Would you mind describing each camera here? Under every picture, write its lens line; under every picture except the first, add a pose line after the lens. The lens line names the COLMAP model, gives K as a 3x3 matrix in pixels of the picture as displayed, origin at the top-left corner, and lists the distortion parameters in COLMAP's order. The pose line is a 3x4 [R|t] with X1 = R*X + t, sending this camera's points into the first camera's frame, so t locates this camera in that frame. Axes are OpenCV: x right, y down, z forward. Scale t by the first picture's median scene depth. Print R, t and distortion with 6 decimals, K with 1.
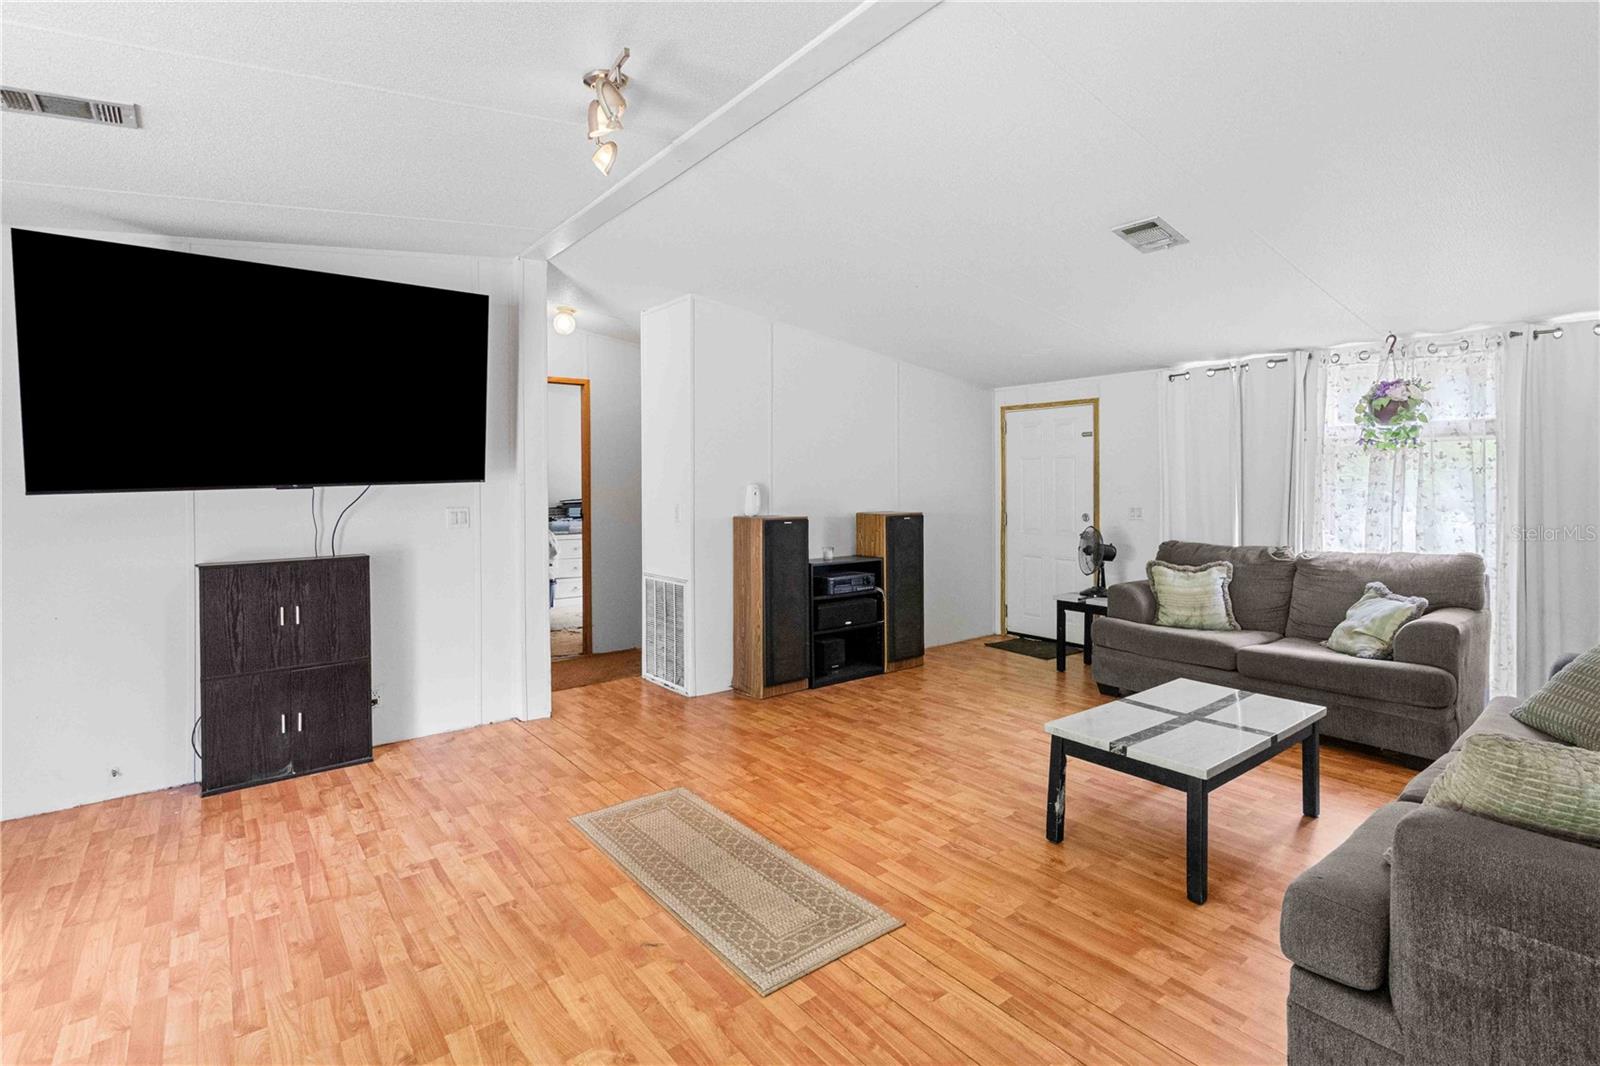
lens RADIAL K [[742.1, 0, 799.1], [0, 742.1, 479.1], [0, 0, 1]] dist [-0.002225, 0.000956]
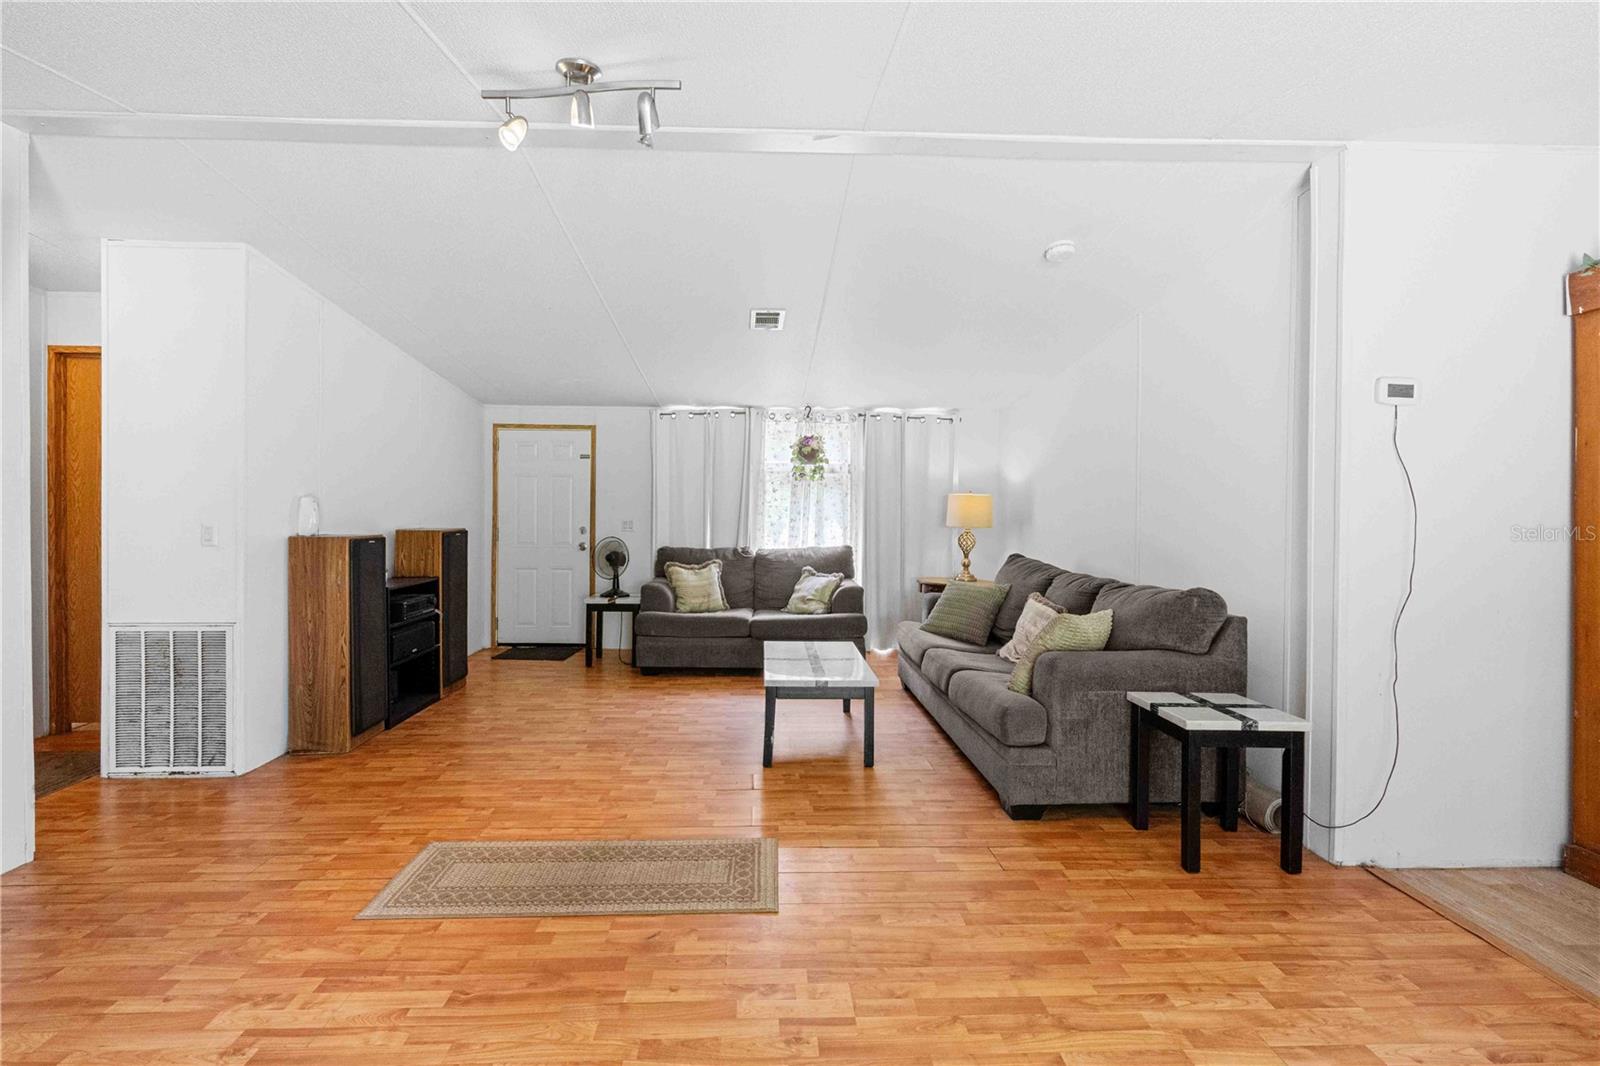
lens RADIAL K [[737.1, 0, 786.6], [0, 737.1, 506.4], [0, 0, 1]] dist [-0.003305, 0.000381]
pose [[0.595156, 0.005210, 0.803593, -0.464917], [-0.015611, 0.999865, 0.005079, 0.007119], [-0.803458, -0.015568, 0.595157, 0.120914]]
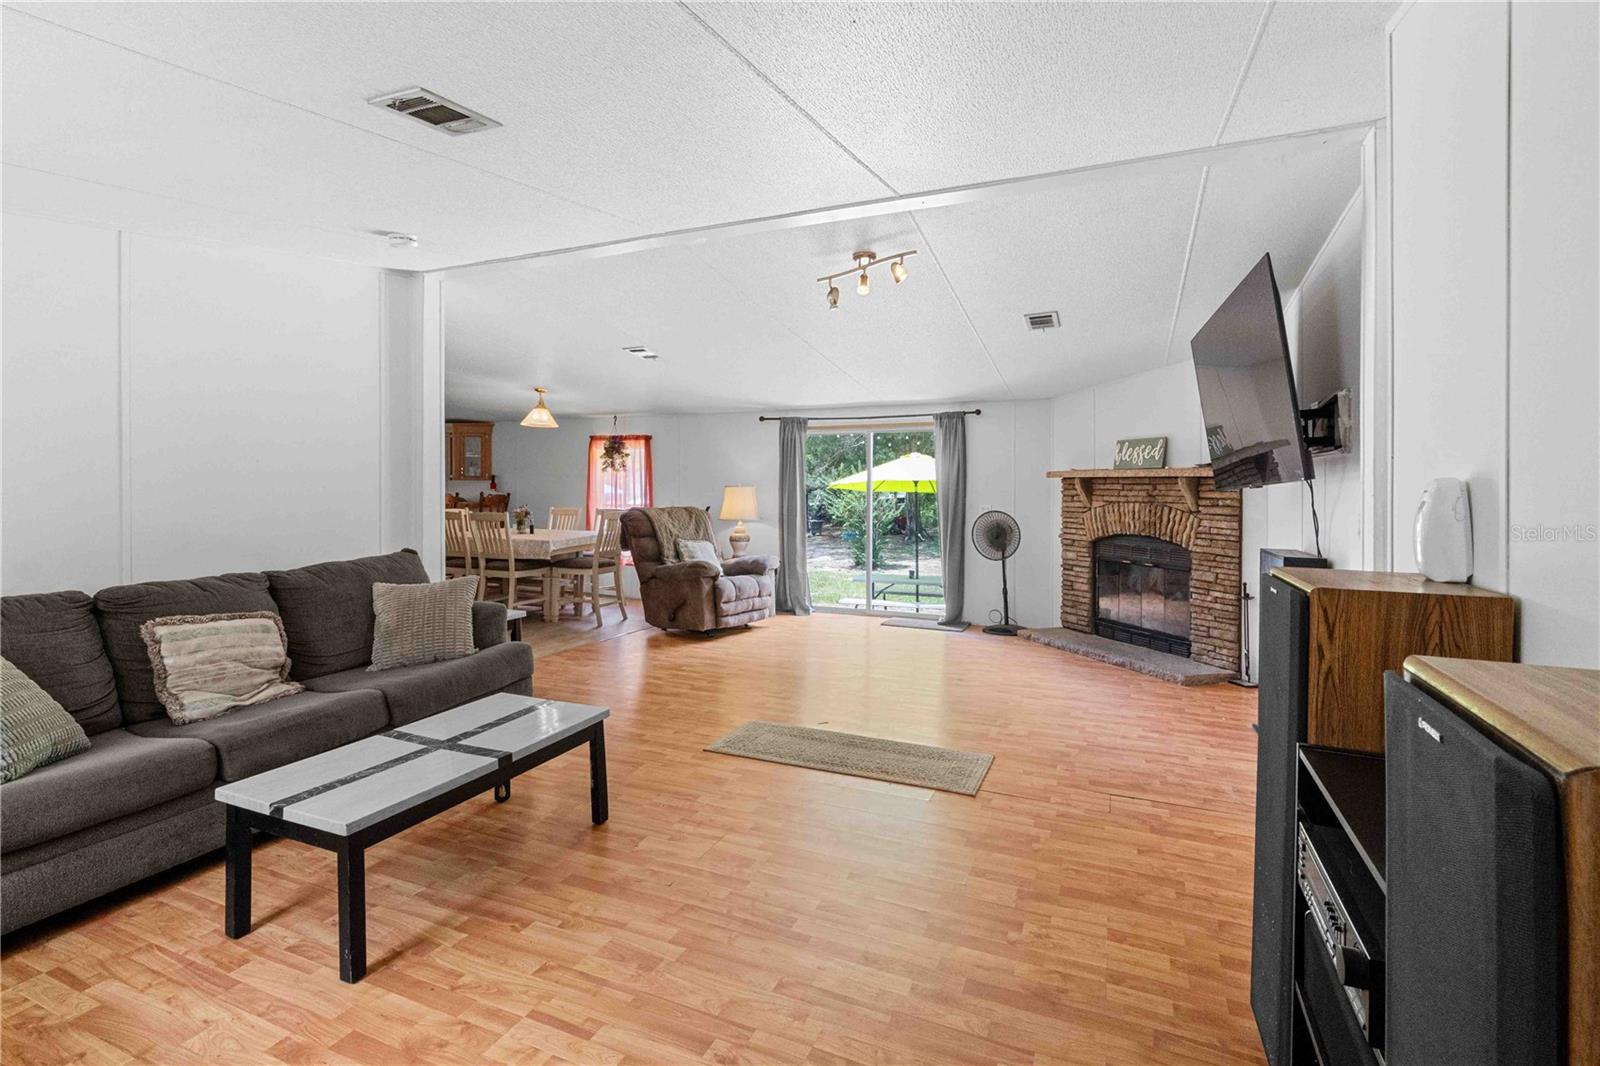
lens RADIAL K [[737.1, 0, 786.6], [0, 737.1, 506.4], [0, 0, 1]] dist [-0.003305, 0.000381]
pose [[-0.890159, 0.010805, -0.455522, 0.379918], [0.003629, 0.999855, 0.016627, 0.015901], [0.455636, 0.013148, -0.890069, 1.339190]]
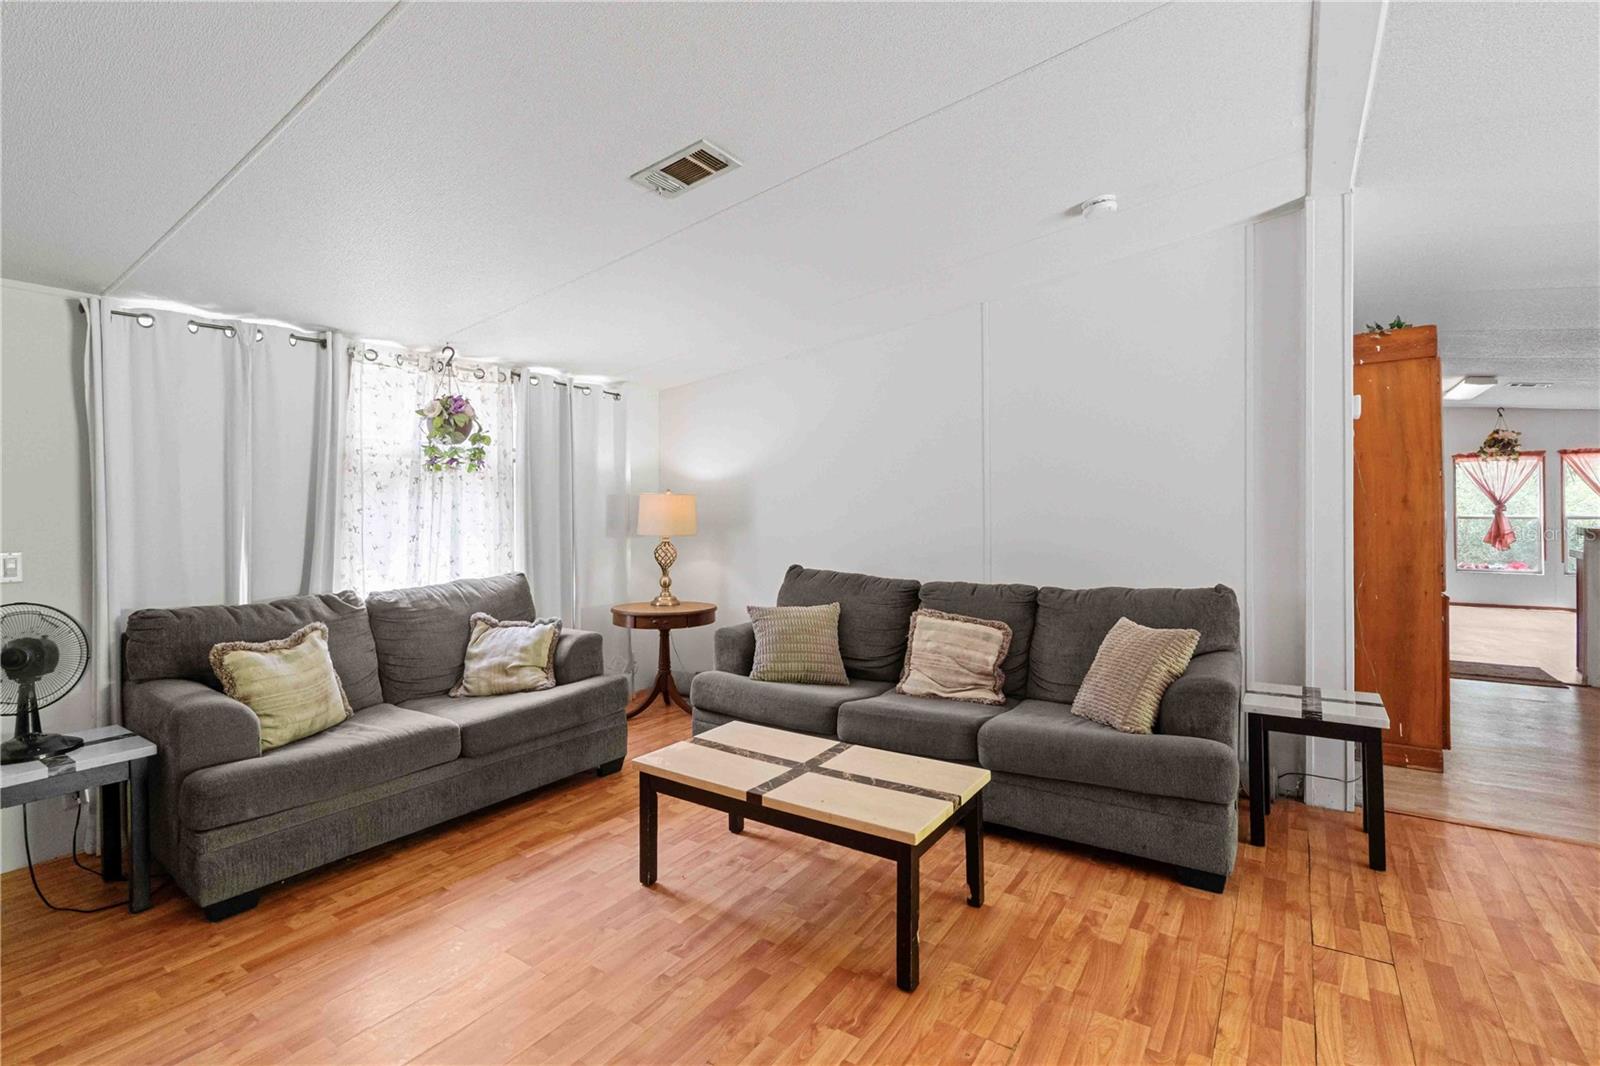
lens RADIAL K [[737.1, 0, 786.6], [0, 737.1, 506.4], [0, 0, 1]] dist [-0.003305, 0.000381]
pose [[-0.285922, 0.004569, 0.958242, -0.208326], [0.003206, 0.999988, -0.003811, 0.010377], [-0.958248, 0.001982, -0.285933, 0.864967]]
